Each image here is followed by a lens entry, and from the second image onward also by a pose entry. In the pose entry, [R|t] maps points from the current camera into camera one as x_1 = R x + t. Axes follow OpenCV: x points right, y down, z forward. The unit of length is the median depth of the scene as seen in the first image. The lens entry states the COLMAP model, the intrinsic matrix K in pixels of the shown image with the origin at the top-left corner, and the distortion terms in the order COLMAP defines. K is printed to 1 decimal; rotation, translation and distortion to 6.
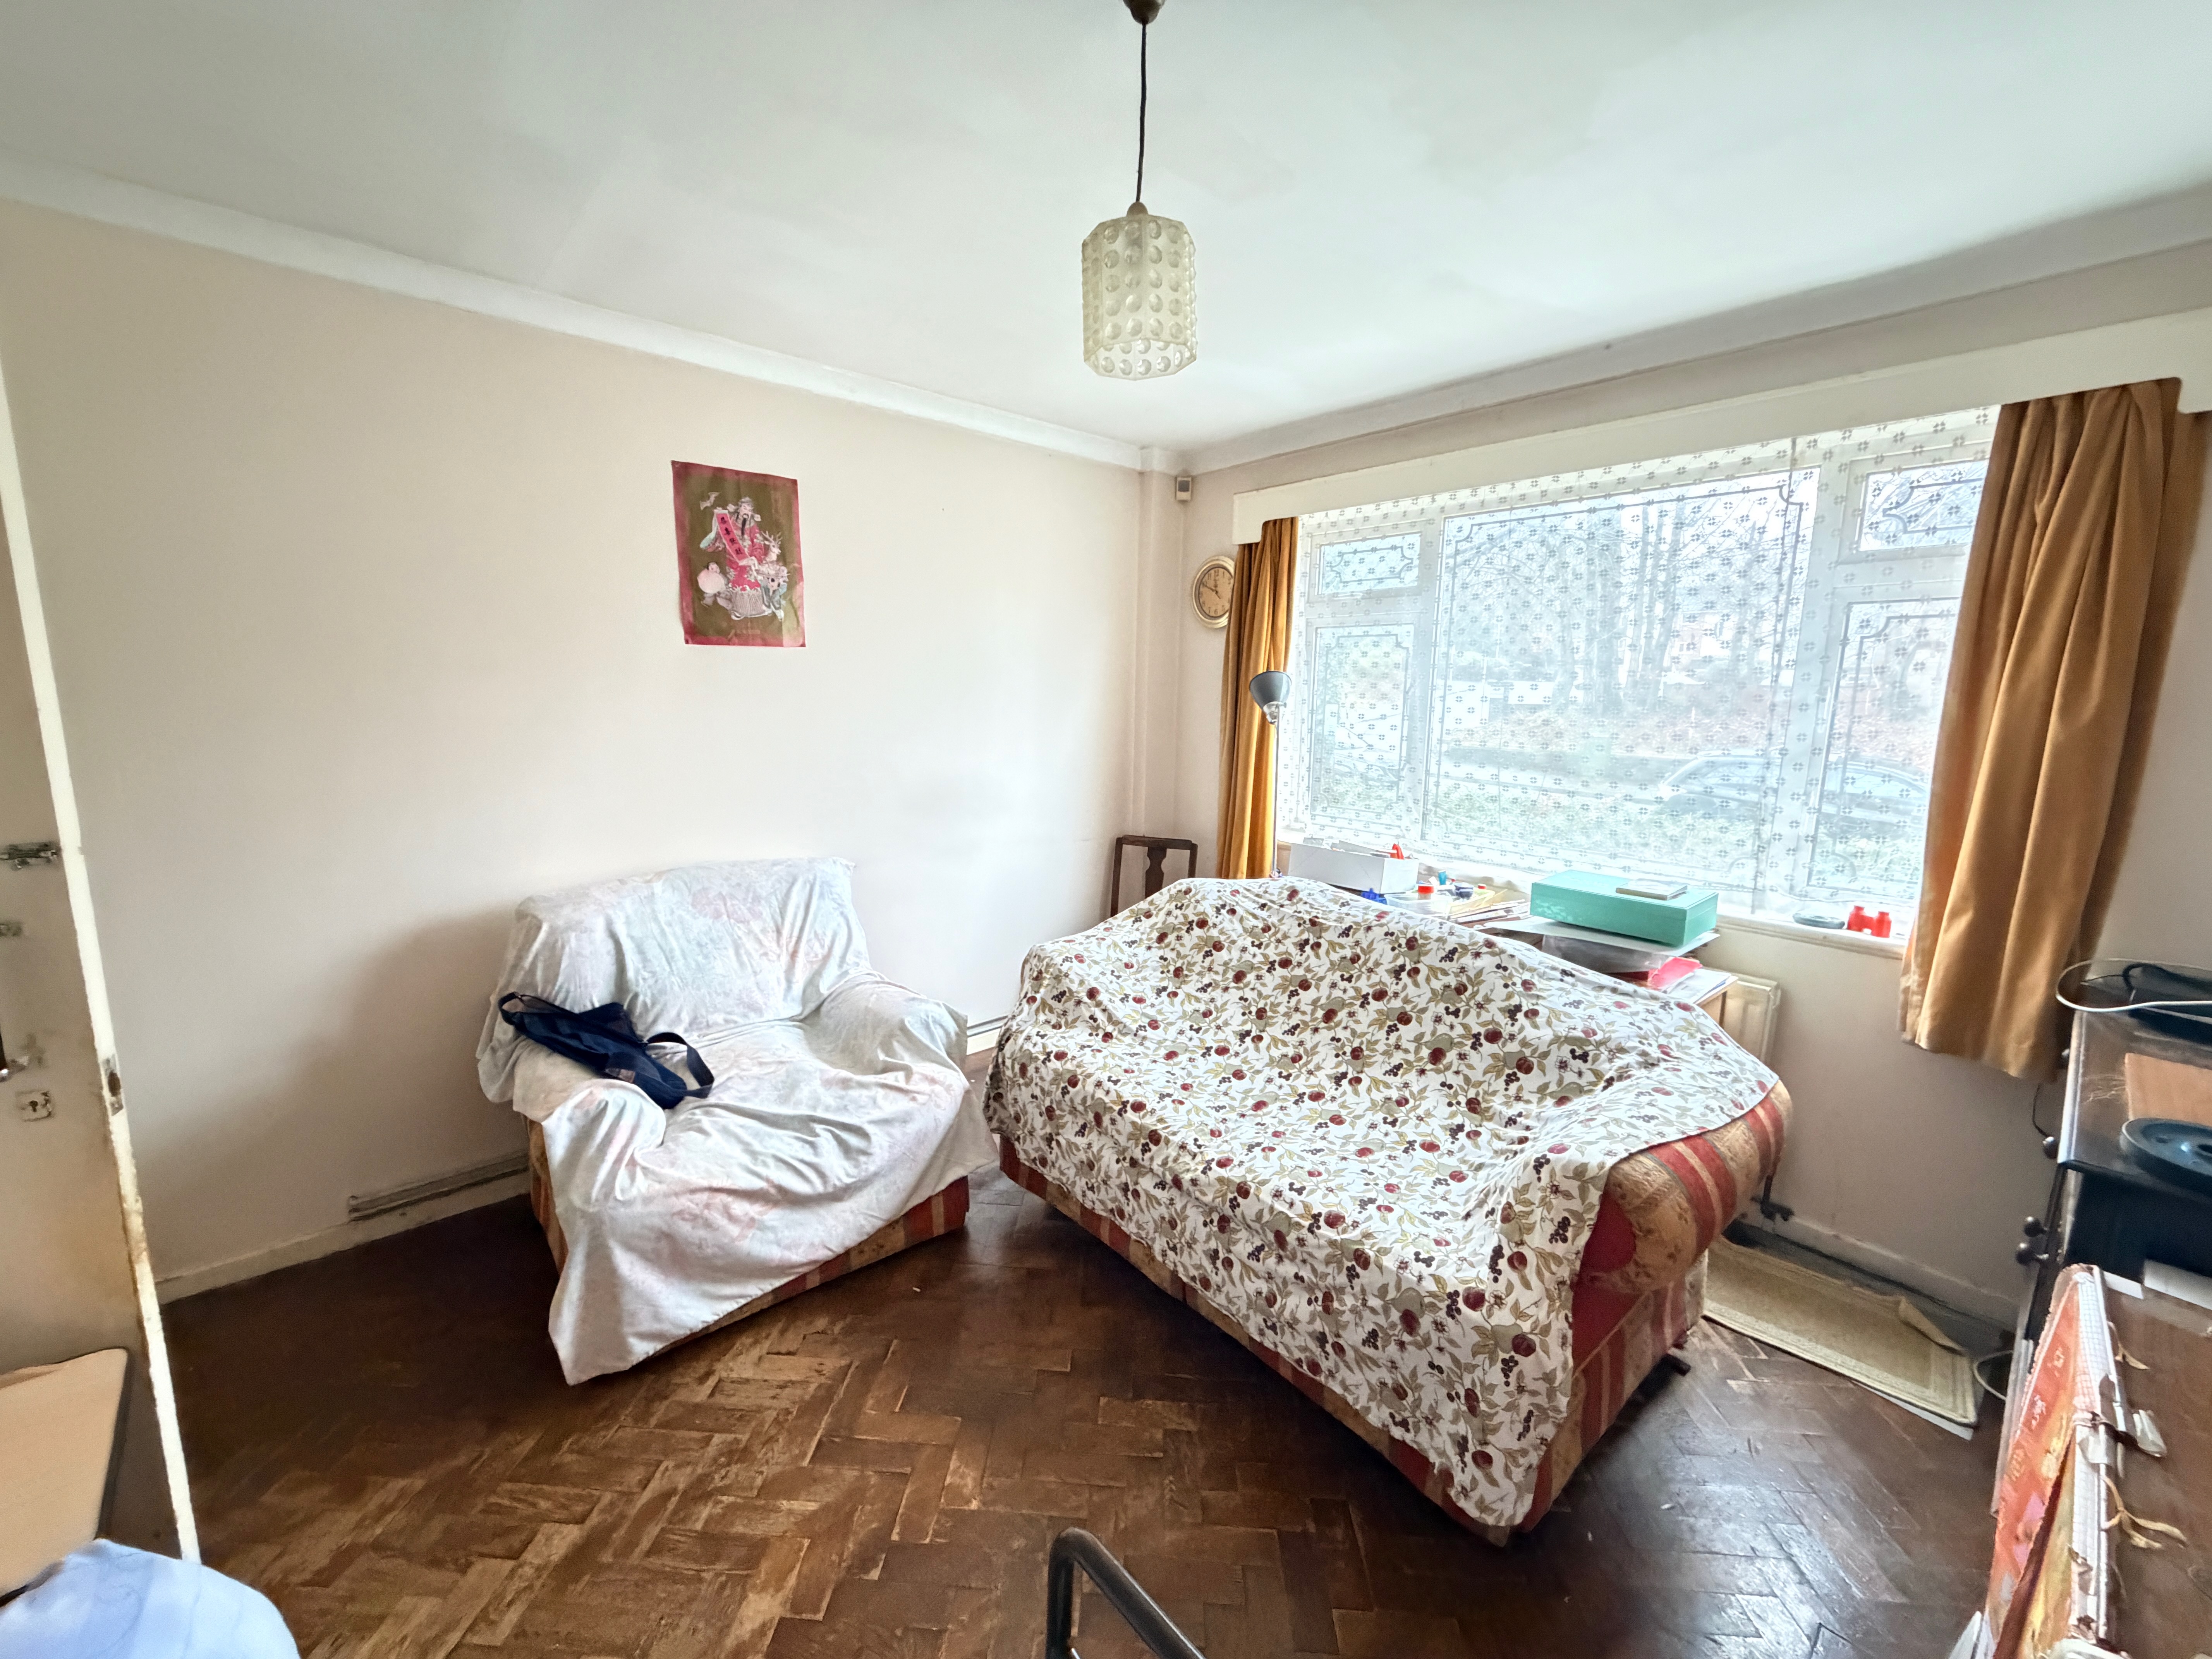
lens RADIAL K [[884.7, 0, 1093.6], [0, 884.7, 841.5], [0, 0, 1]] dist [0.001400, -0.000429]
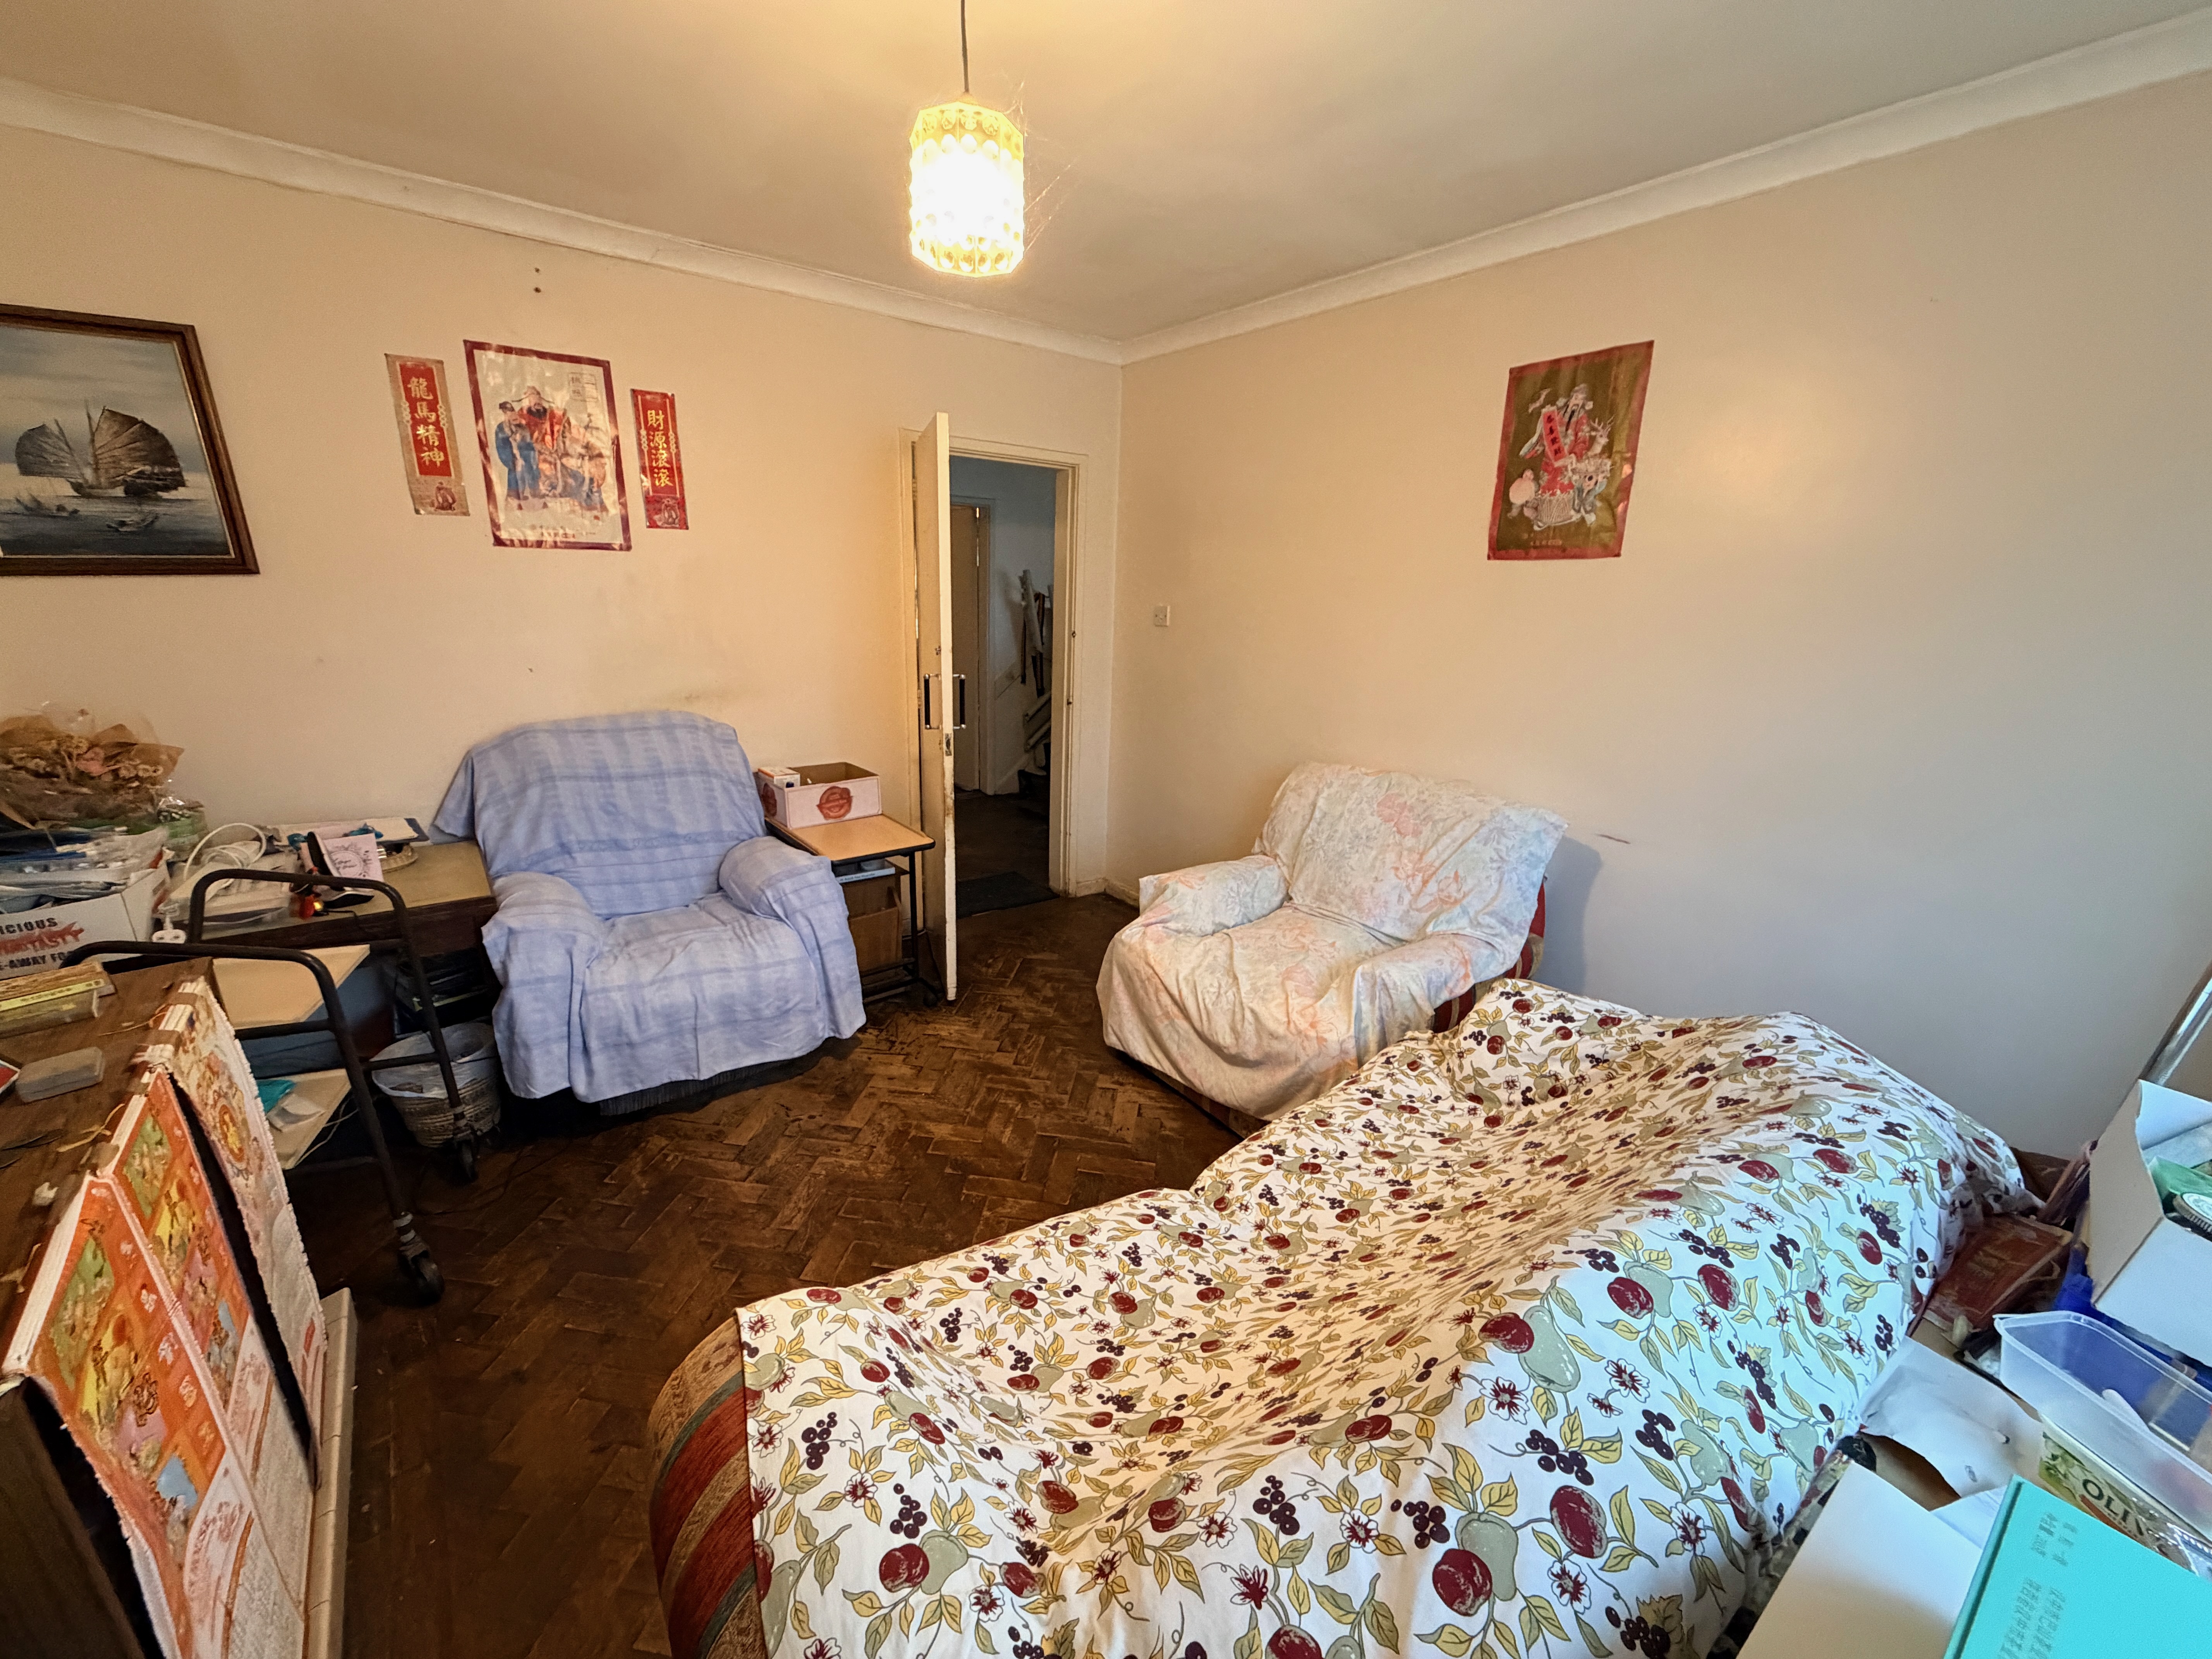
lens RADIAL K [[884.7, 0, 1089.0], [0, 884.7, 834.2], [0, 0, 1]] dist [0.001400, -0.000429]
pose [[-0.073729, 0.258685, -0.963144, 0.600343], [-0.193775, 0.943650, 0.268283, -0.110674], [0.978272, 0.206413, -0.019447, 0.635098]]
